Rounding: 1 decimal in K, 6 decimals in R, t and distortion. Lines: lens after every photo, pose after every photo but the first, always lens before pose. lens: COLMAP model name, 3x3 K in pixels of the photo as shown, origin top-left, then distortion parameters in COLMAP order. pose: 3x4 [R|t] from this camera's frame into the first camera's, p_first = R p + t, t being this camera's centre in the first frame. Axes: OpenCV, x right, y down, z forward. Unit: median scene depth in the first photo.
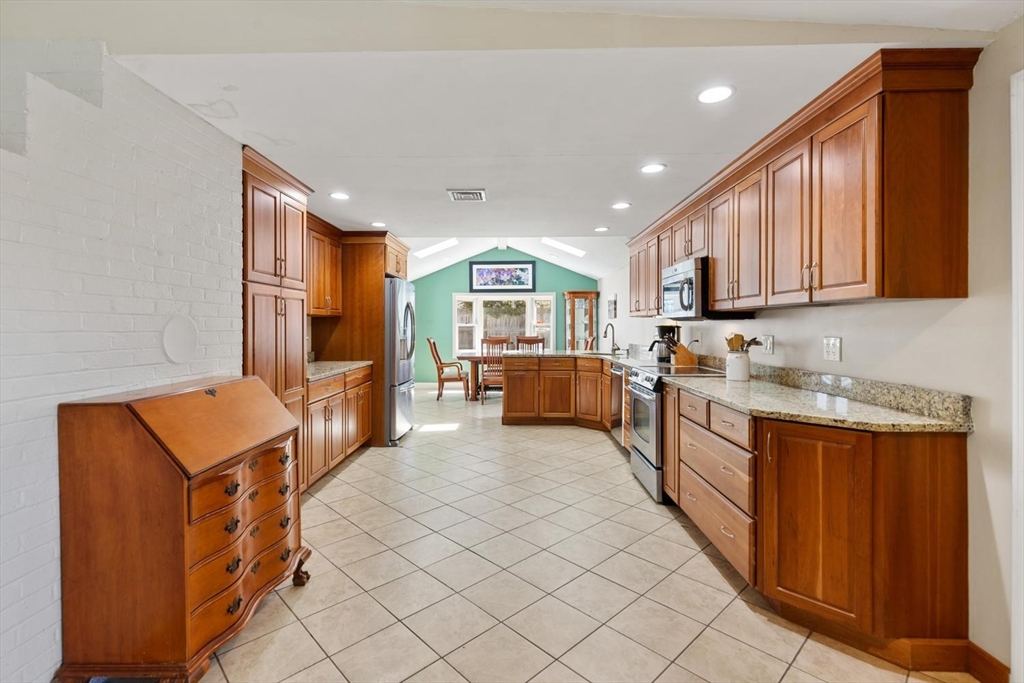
lens RADIAL K [[468.0, 0, 501.1], [0, 468.0, 325.5], [0, 0, 1]] dist [0.009919, -0.002379]
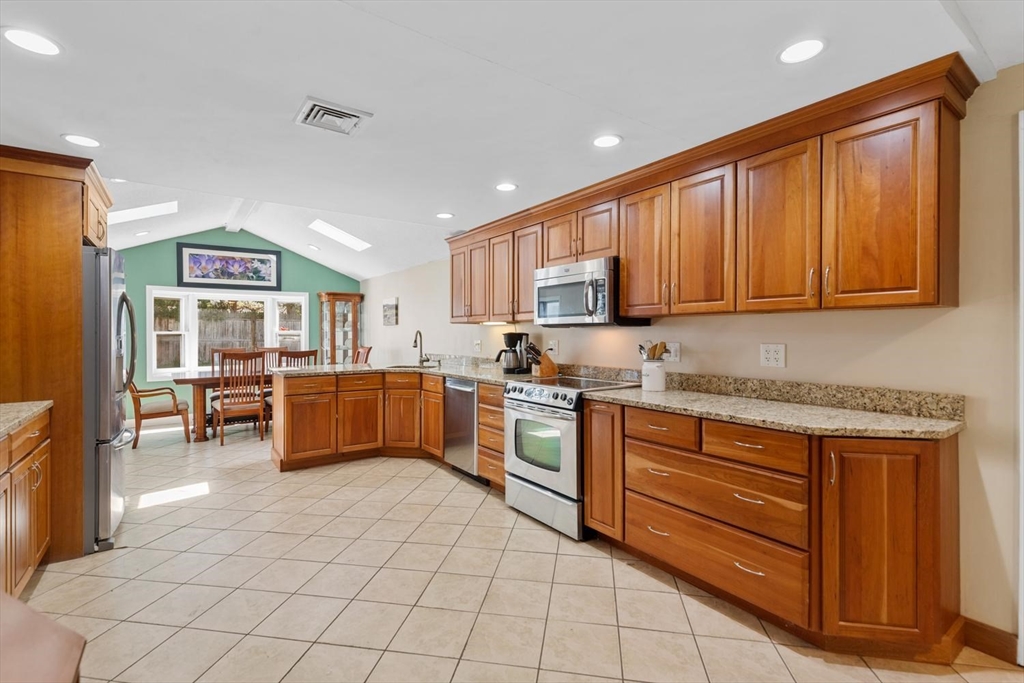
lens RADIAL K [[468.0, 0, 510.0], [0, 468.0, 336.0], [0, 0, 1]] dist [0.009919, -0.002379]
pose [[0.798165, -0.004159, 0.602424, -0.182468], [0.001154, 0.999985, 0.005375, 0.000933], [-0.602437, -0.003595, 0.798158, 0.264365]]
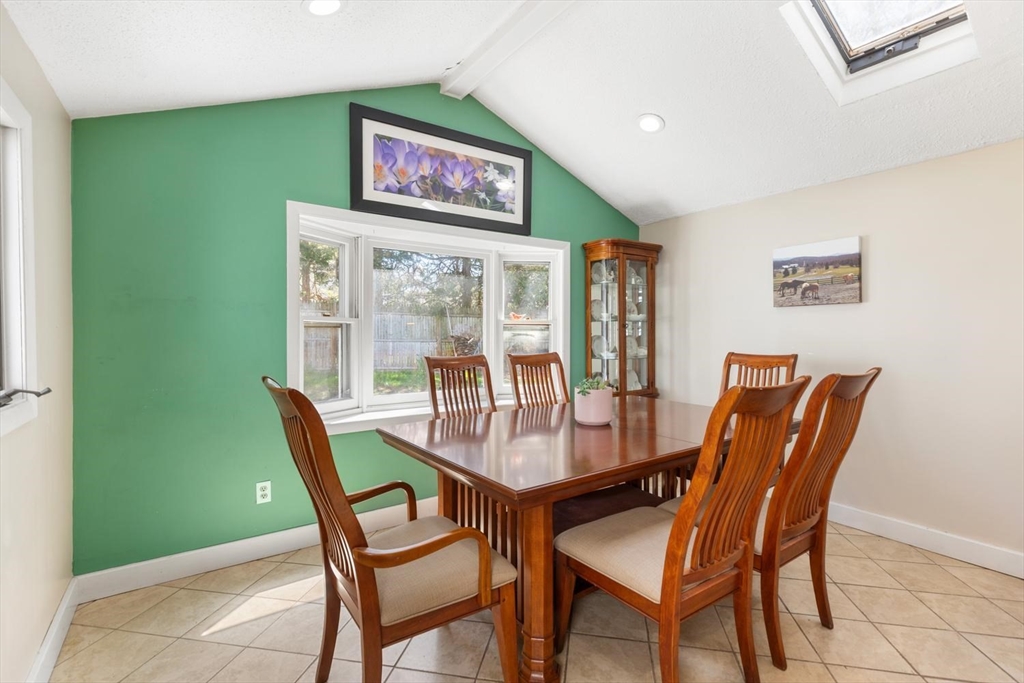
lens RADIAL K [[468.0, 0, 511.3], [0, 468.0, 339.9], [0, 0, 1]] dist [0.009919, -0.002379]
pose [[0.794509, -0.004613, 0.607235, -0.325450], [-0.002567, 0.999937, 0.010955, 0.017855], [-0.607247, -0.010263, 0.794447, 1.358629]]
